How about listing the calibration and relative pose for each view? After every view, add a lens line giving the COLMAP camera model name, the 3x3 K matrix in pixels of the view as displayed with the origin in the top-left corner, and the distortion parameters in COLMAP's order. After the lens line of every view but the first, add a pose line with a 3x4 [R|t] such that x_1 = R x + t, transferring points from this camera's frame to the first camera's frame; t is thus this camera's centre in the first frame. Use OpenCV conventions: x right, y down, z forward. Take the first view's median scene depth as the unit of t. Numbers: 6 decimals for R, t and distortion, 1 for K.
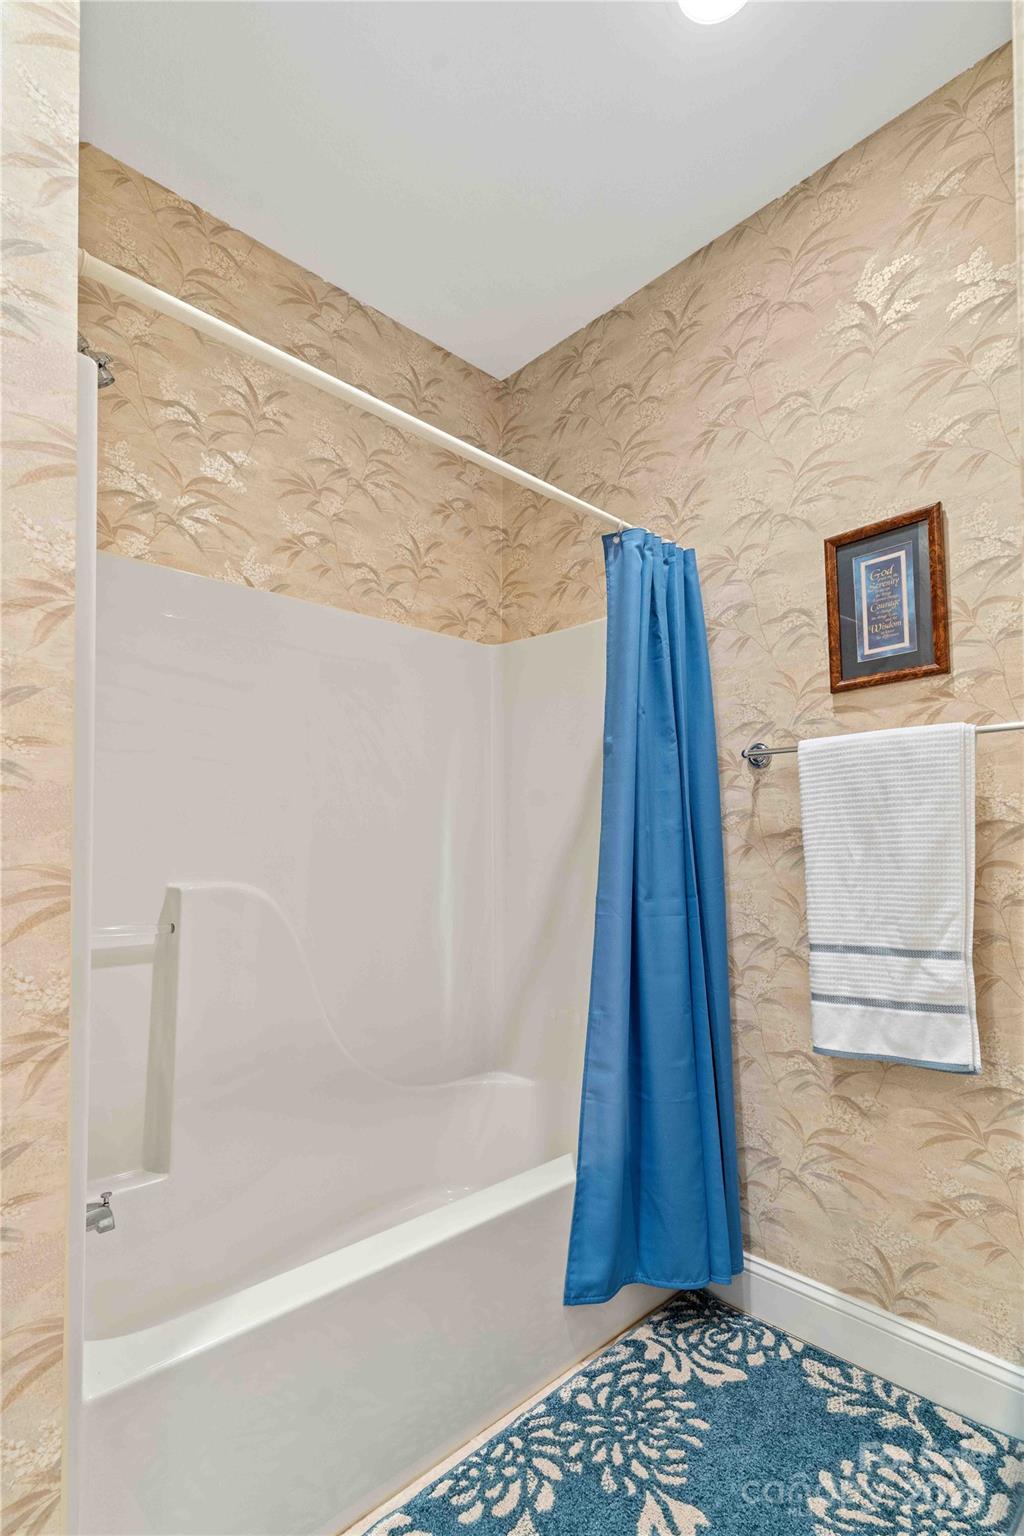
lens RADIAL K [[743.3, 0, 514.3], [0, 743.3, 788.1], [0, 0, 1]] dist [0.001976, 0.001600]
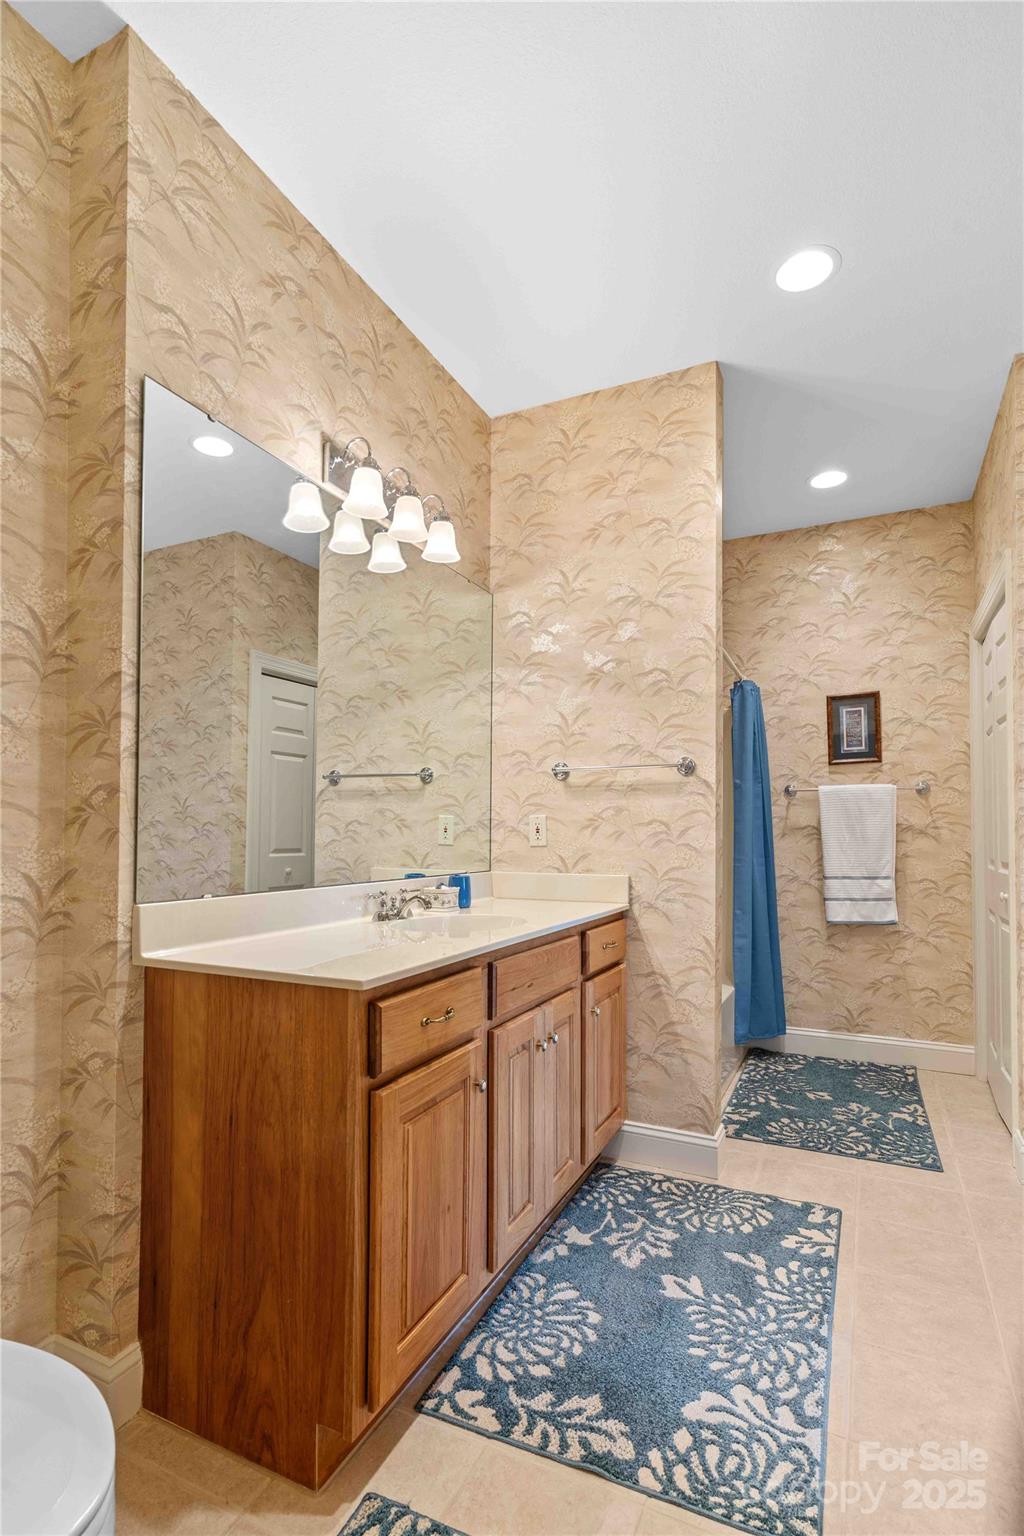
lens RADIAL K [[724.0, 0, 512.0], [0, 724.0, 768.0], [0, 0, 1]] dist [0.000802, 0.000315]
pose [[0.935331, 0.041394, 0.351343, -1.262002], [-0.037120, 0.999132, -0.018894, -0.043852], [-0.351820, 0.004631, 0.936056, -0.720366]]
